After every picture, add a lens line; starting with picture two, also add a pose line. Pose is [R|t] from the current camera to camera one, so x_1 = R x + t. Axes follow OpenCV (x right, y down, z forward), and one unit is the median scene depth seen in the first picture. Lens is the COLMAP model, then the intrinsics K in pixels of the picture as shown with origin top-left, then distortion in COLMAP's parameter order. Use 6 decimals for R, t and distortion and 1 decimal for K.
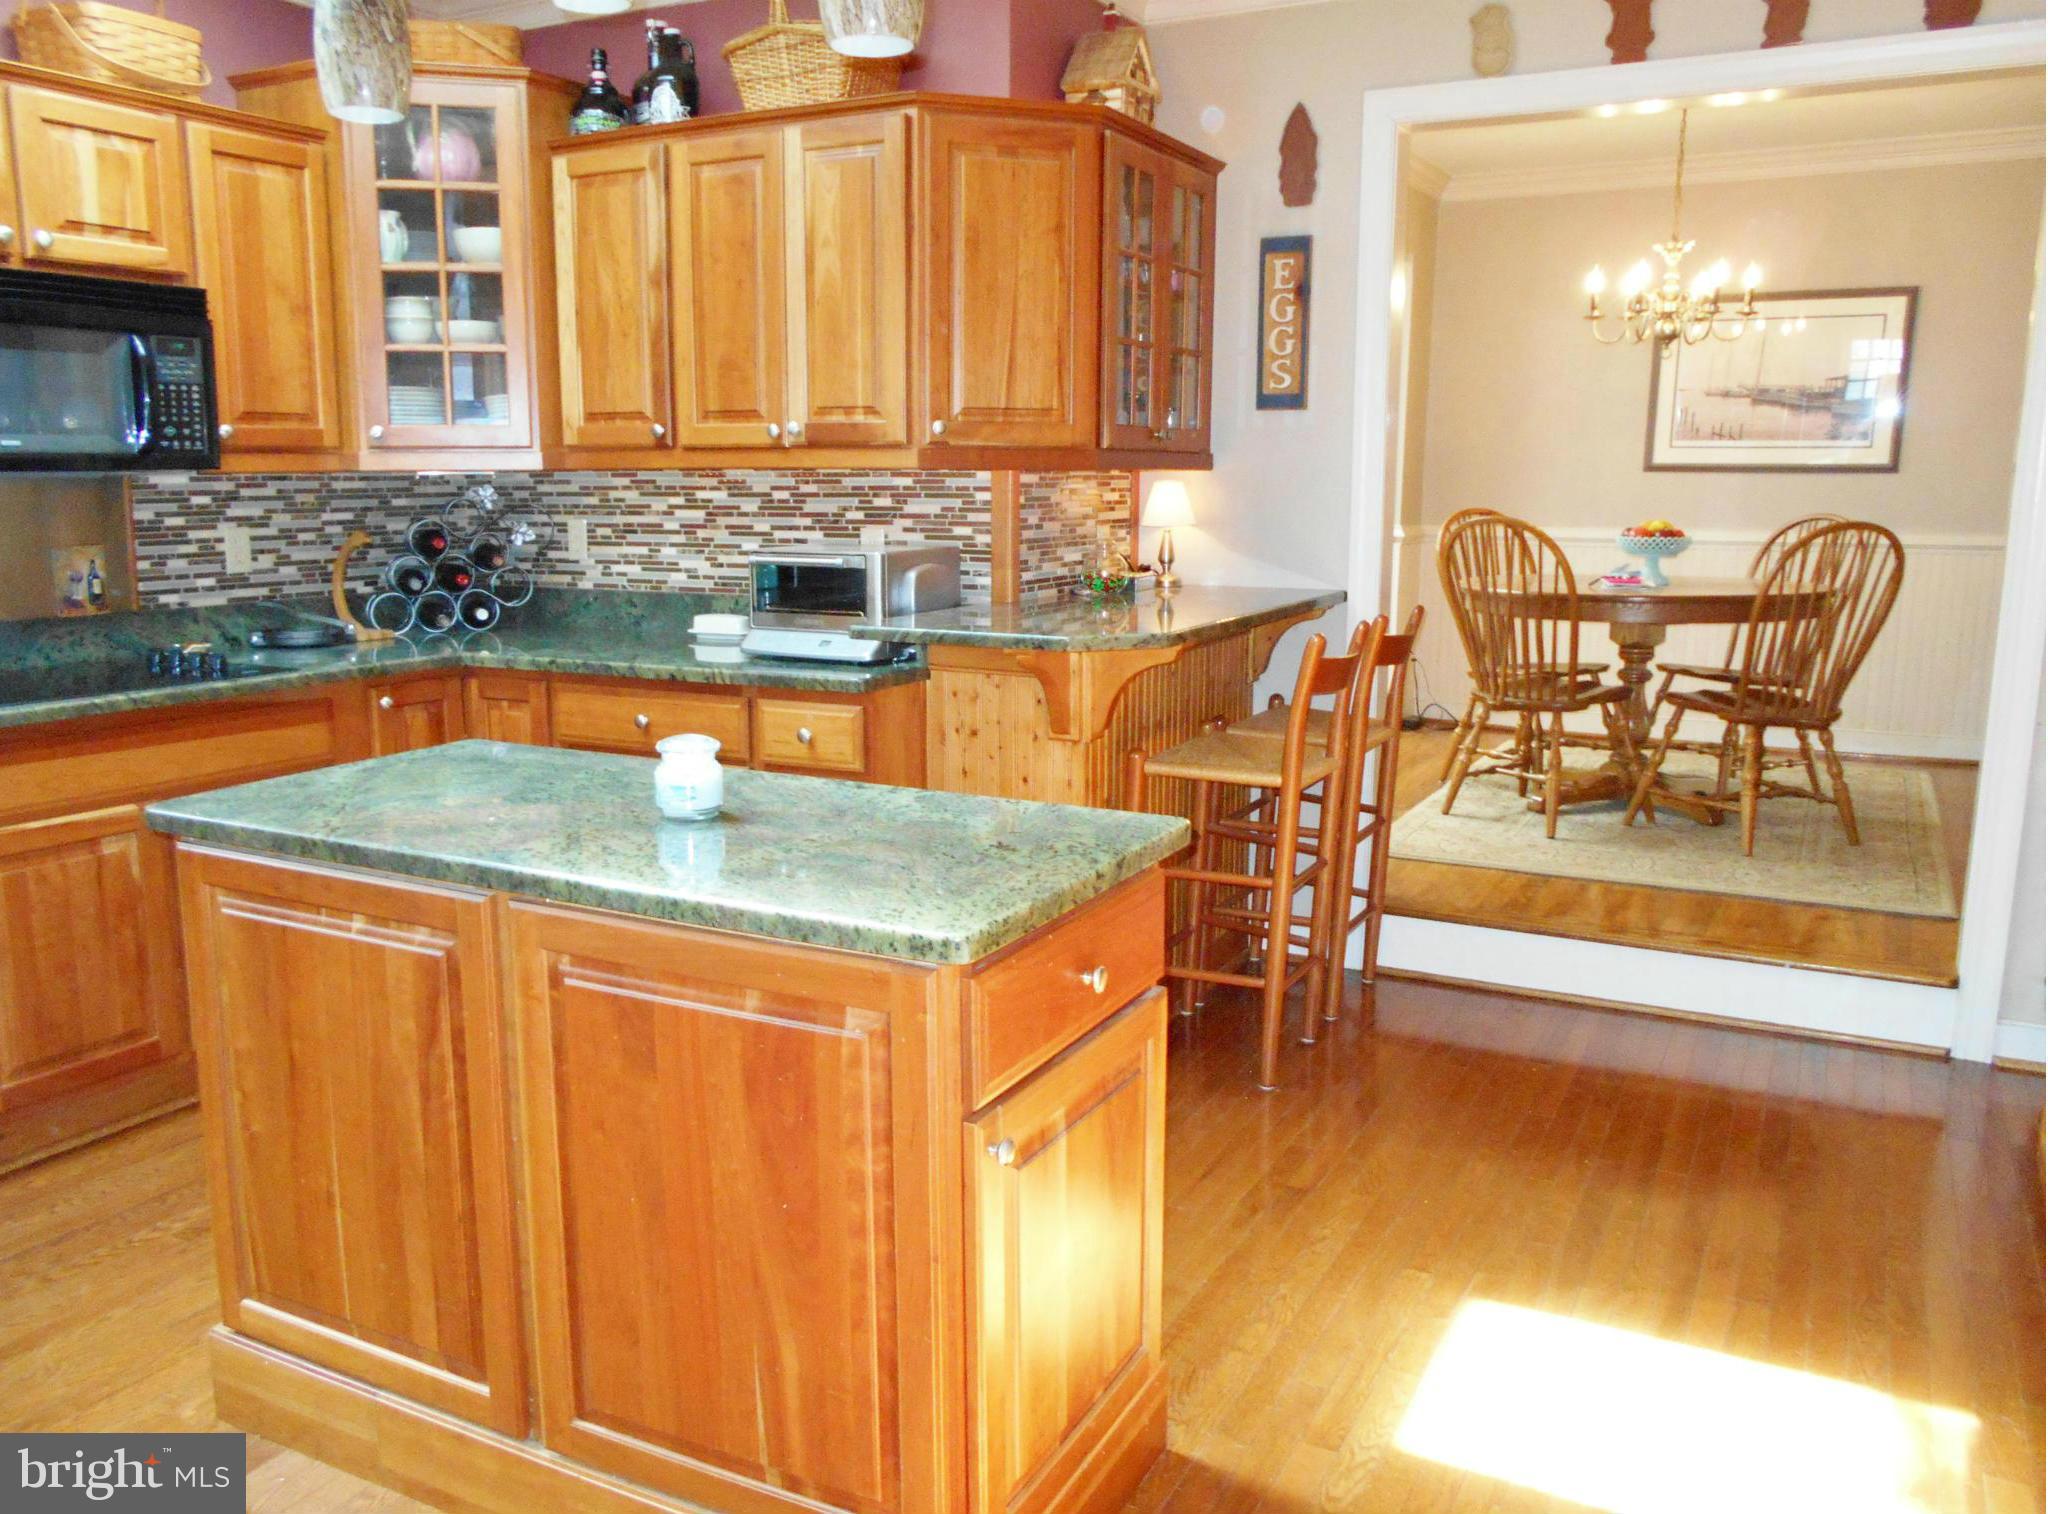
lens RADIAL K [[1607.9, 0, 1038.1], [0, 1607.9, 764.1], [0, 0, 1]] dist [-0.074831, 0.045300]
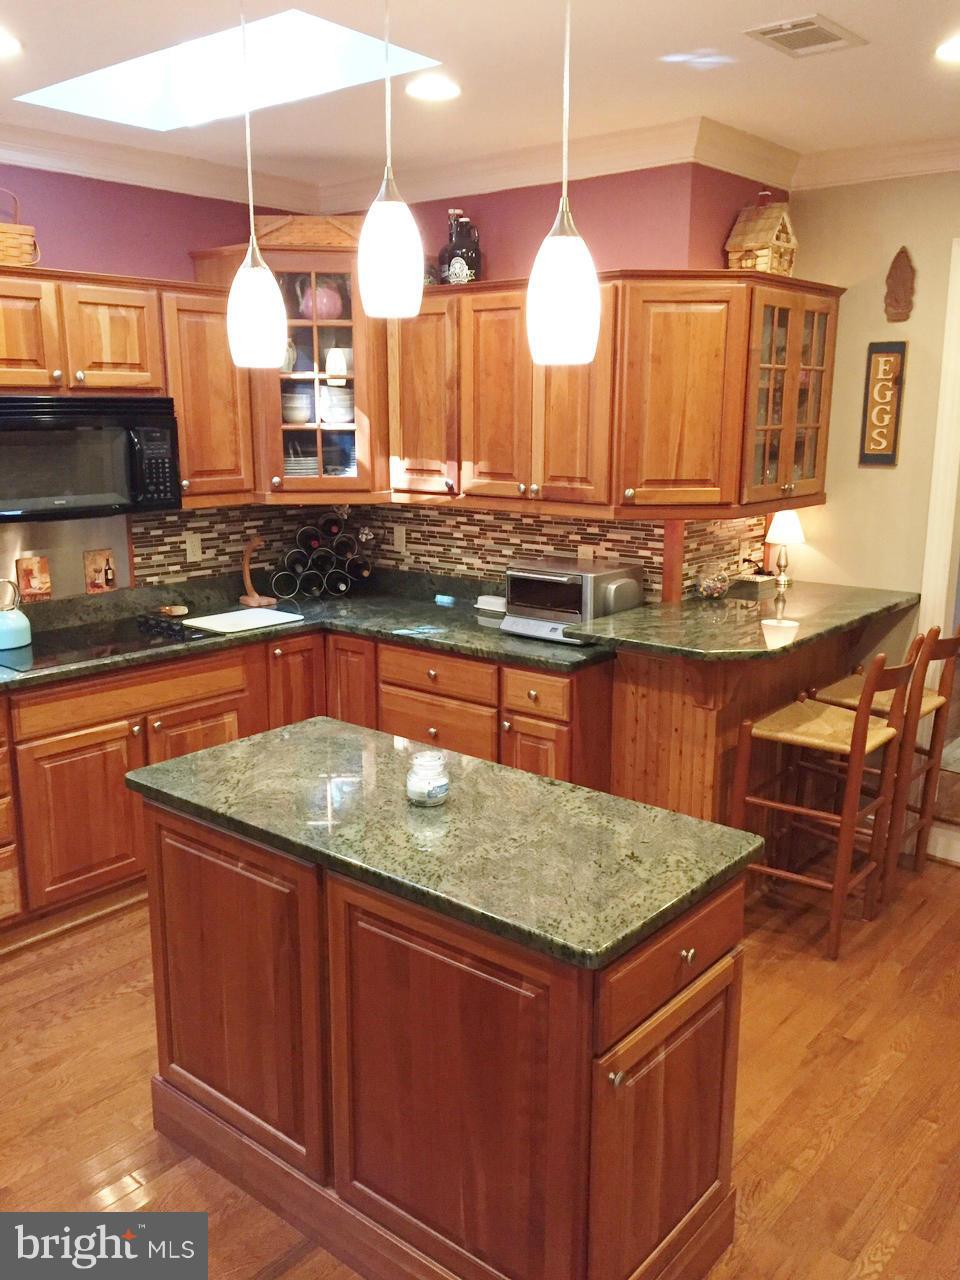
lens RADIAL K [[1073.6, 0, 483.1], [0, 1073.6, 650.2], [0, 0, 1]] dist [0.037293, -0.013374]
pose [[0.975958, 0.045845, -0.213083, 0.024746], [-0.037110, 0.998306, 0.044815, -0.097660], [0.214776, -0.035830, 0.976006, -0.017647]]
